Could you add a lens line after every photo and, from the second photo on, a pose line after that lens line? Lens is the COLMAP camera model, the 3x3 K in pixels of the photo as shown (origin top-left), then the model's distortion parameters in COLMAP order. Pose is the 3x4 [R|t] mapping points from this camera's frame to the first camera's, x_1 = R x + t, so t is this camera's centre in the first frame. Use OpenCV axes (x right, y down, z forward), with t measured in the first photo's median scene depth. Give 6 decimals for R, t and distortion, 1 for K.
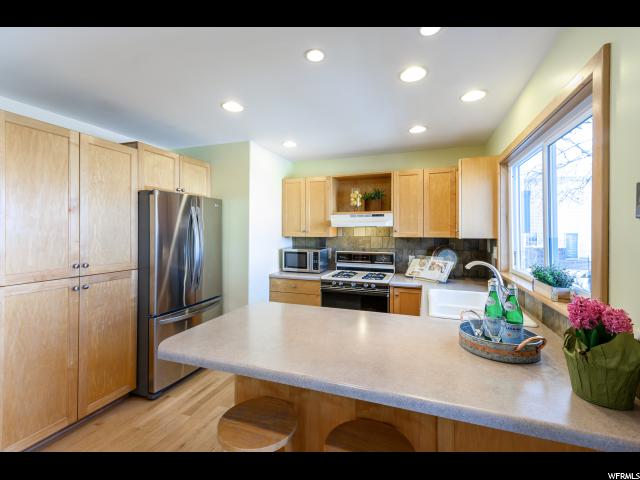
lens RADIAL K [[282.1, 0, 321.2], [0, 282.1, 237.0], [0, 0, 1]] dist [-0.012547, -0.001779]
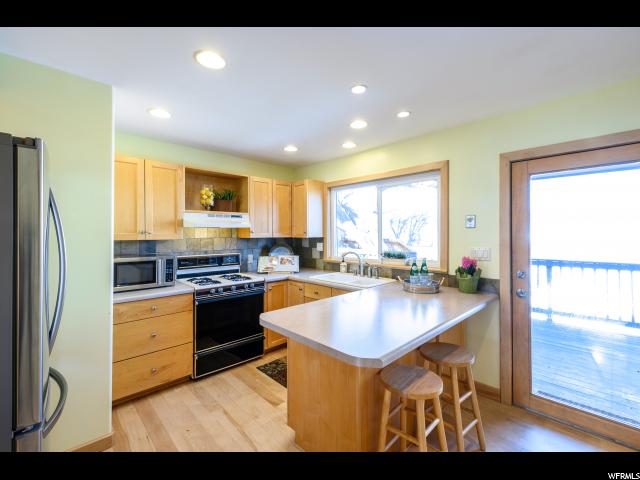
lens RADIAL K [[282.1, 0, 321.1], [0, 282.1, 236.6], [0, 0, 1]] dist [-0.012547, -0.001779]
pose [[0.404729, -0.013215, 0.914341, -0.557335], [0.020240, 0.999780, 0.005491, -0.004349], [-0.914213, 0.016284, 0.404907, 0.300295]]
